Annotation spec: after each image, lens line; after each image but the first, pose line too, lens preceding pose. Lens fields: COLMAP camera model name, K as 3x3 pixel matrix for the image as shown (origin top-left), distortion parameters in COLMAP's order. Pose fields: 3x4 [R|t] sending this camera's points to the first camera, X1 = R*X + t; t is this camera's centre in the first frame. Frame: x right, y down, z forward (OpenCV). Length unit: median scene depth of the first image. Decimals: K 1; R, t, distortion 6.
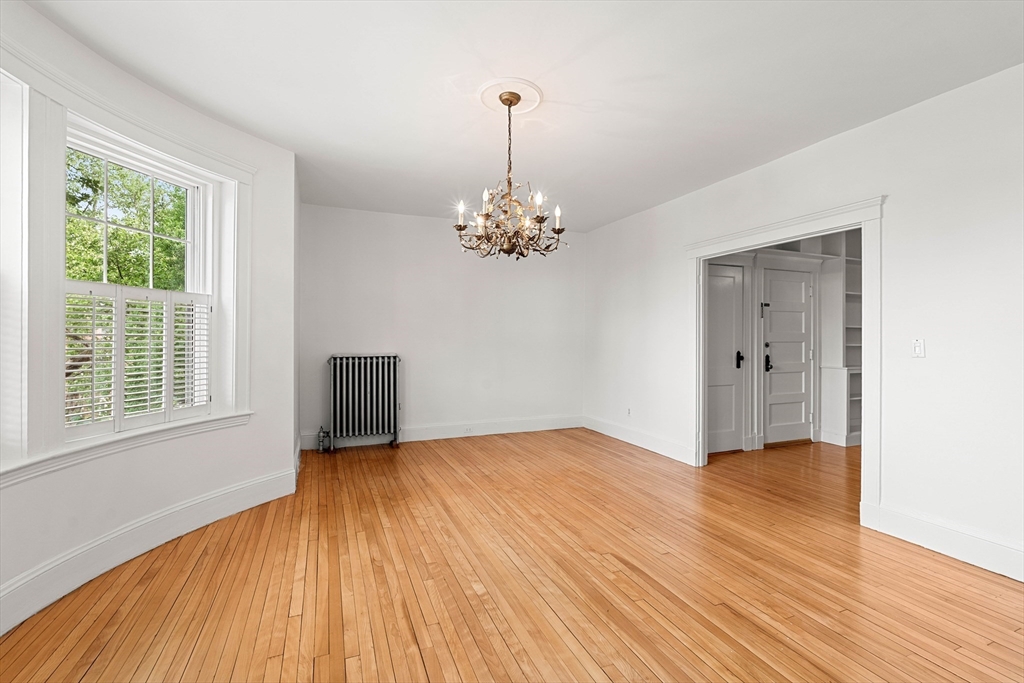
lens RADIAL K [[453.5, 0, 509.2], [0, 453.5, 337.1], [0, 0, 1]] dist [-0.001060, -0.000041]
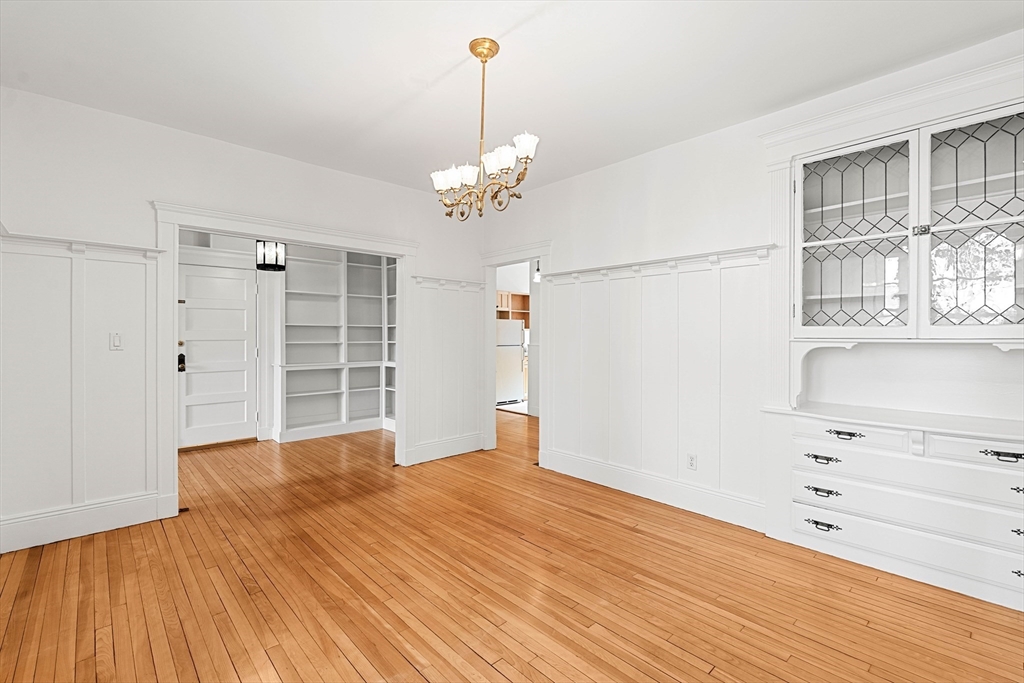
lens RADIAL K [[453.5, 0, 509.2], [0, 453.5, 337.1], [0, 0, 1]] dist [-0.001060, -0.000041]
pose [[0.938893, -0.007229, 0.344135, 0.915690], [0.006132, 0.999972, 0.004276, 0.004092], [-0.344156, -0.001905, 0.938911, -0.134540]]
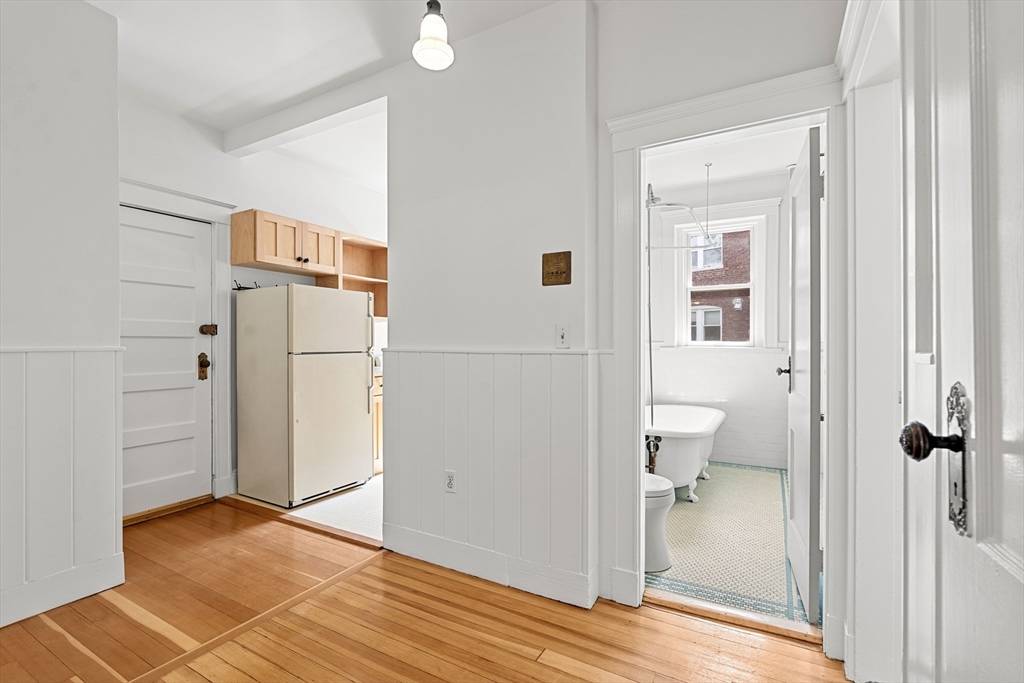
lens RADIAL K [[473.1, 0, 537.7], [0, 473.1, 343.4], [0, 0, 1]] dist [-0.000546, -0.000153]
pose [[0.756835, -0.005875, 0.653580, 1.264432], [0.005049, 0.999982, 0.003143, 0.028218], [-0.653587, 0.000922, 0.756851, 0.714967]]
